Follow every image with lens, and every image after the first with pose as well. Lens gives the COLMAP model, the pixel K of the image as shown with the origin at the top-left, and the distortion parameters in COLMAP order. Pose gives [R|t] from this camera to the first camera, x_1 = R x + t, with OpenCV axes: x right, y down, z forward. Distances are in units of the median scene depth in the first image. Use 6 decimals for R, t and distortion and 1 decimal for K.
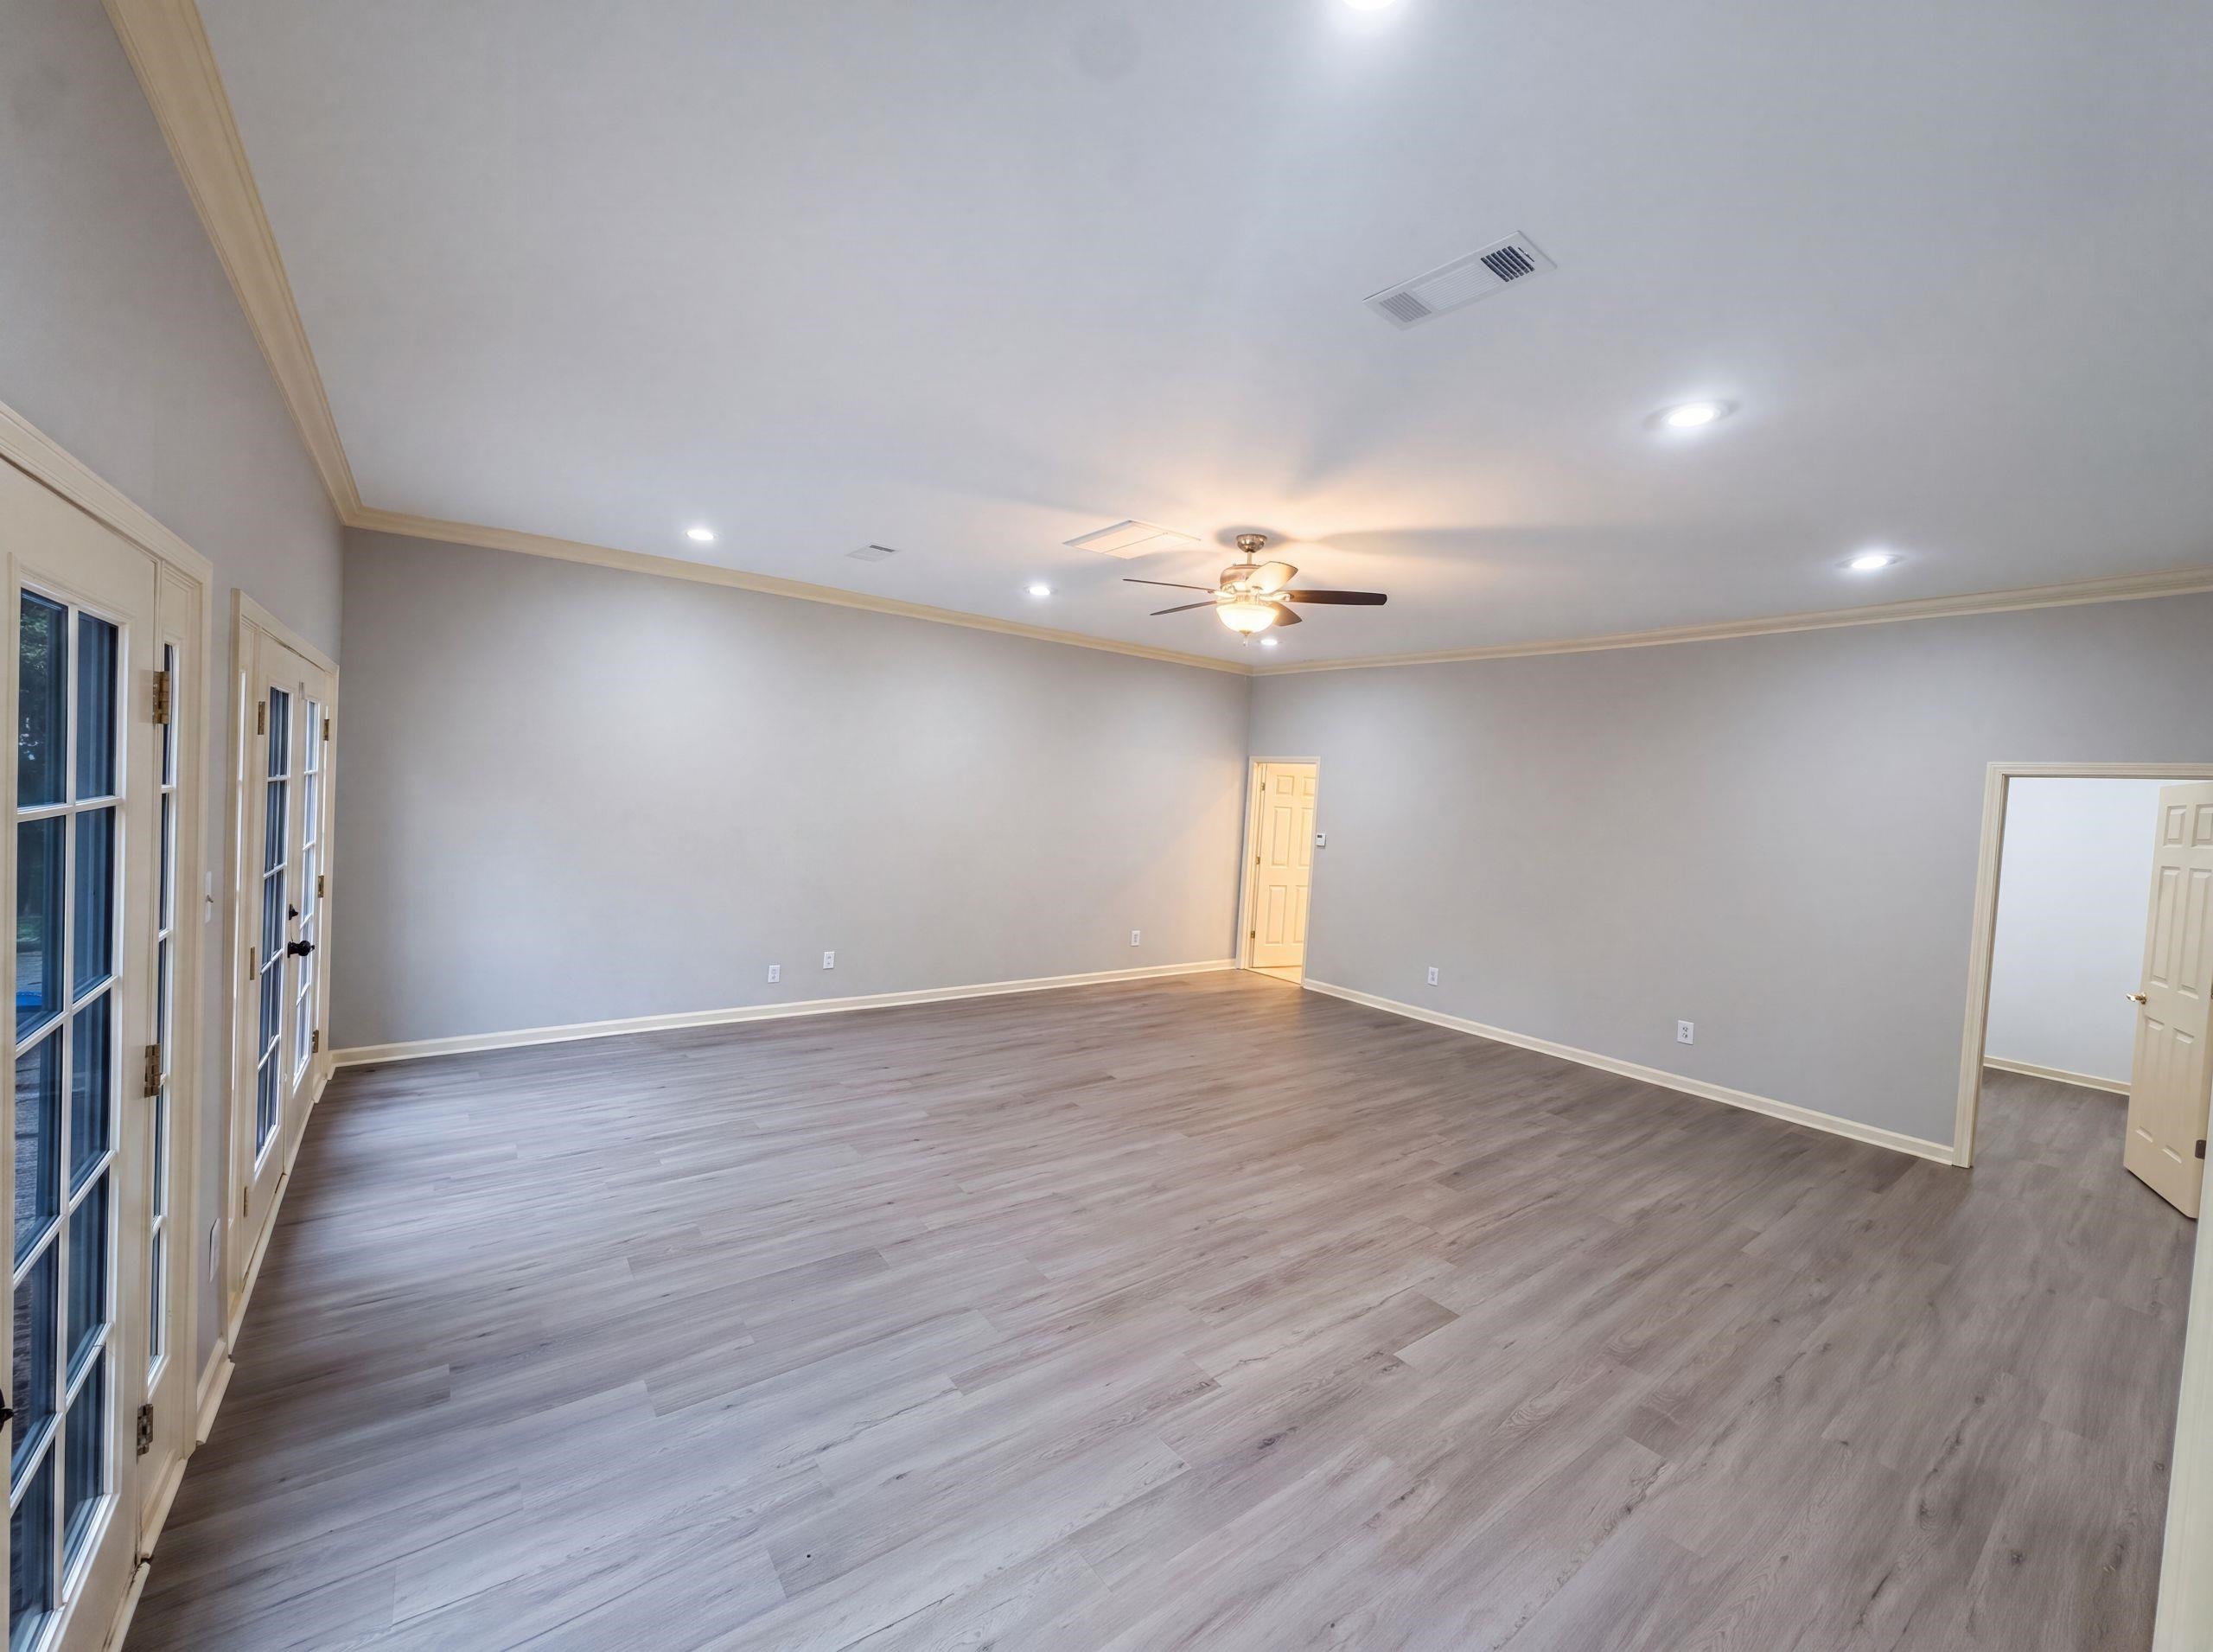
lens RADIAL K [[880.4, 0, 1106.5], [0, 880.4, 826.0], [0, 0, 1]] dist [0.005218, 0.000028]
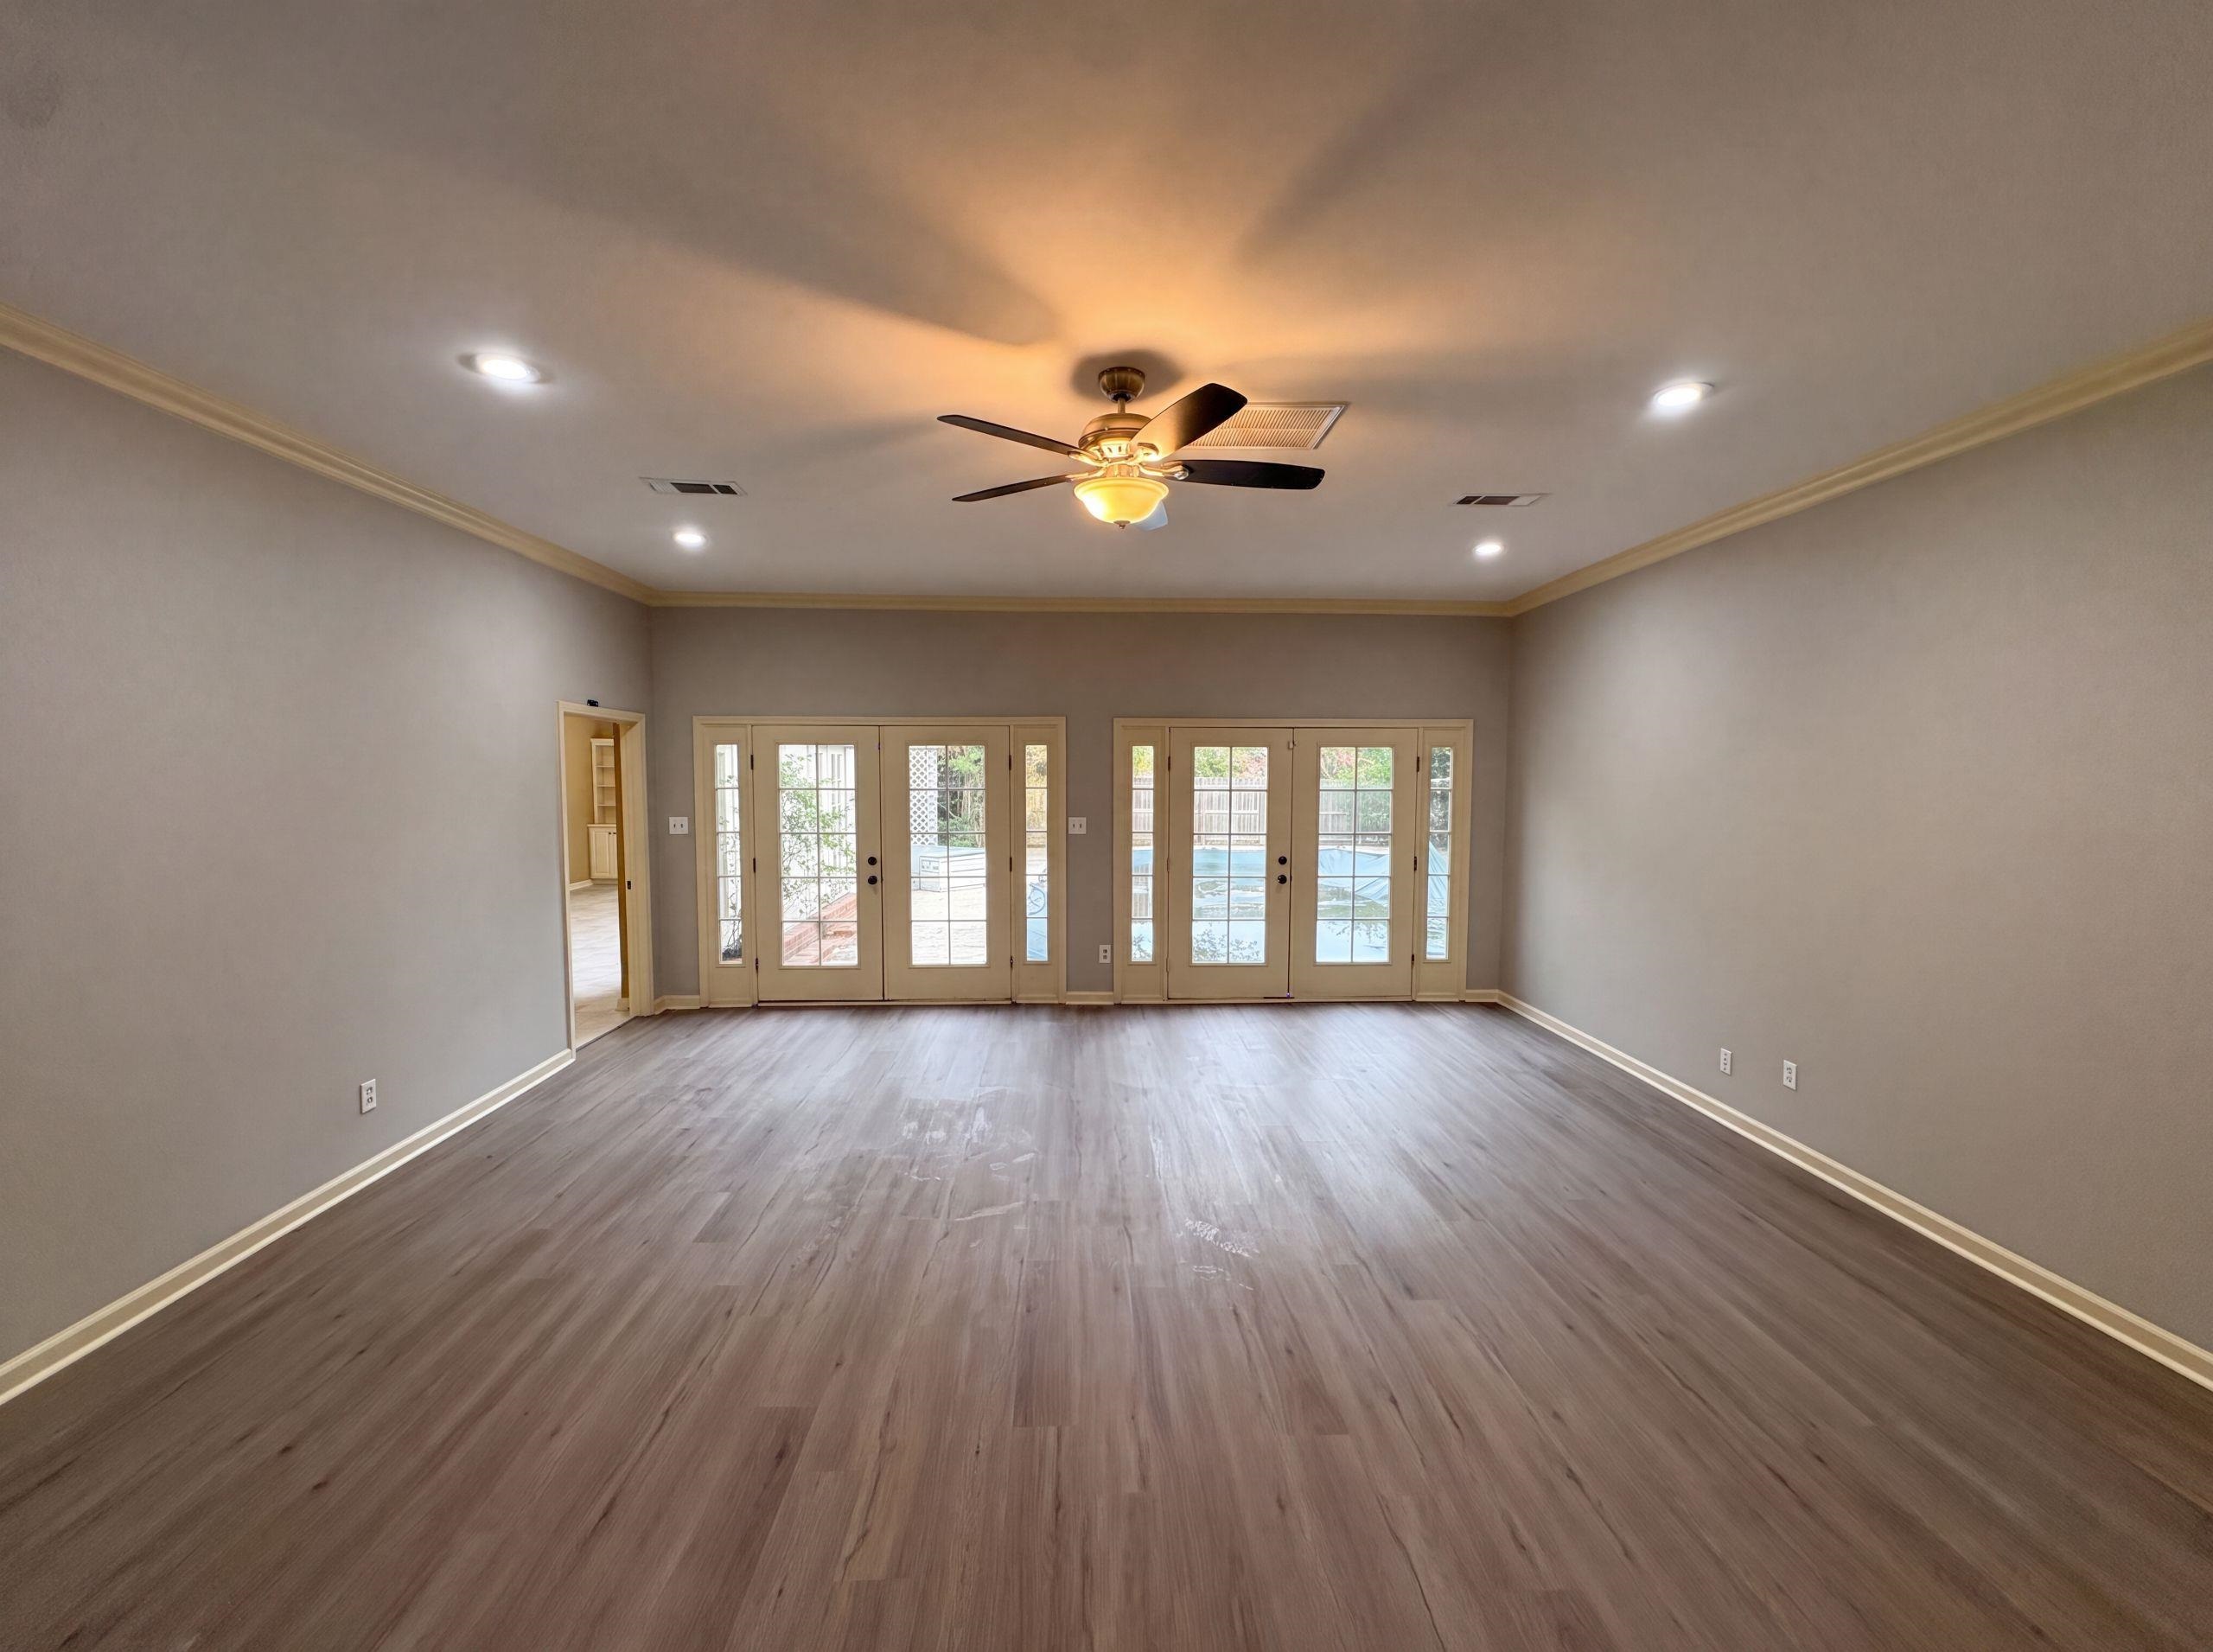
lens RADIAL K [[880.4, 0, 1106.5], [0, 880.4, 826.0], [0, 0, 1]] dist [0.005218, 0.000028]
pose [[-0.560963, 0.004049, -0.827831, 0.832758], [-0.063778, 0.996805, 0.048093, -0.038724], [0.825381, 0.079776, -0.558912, 1.633622]]
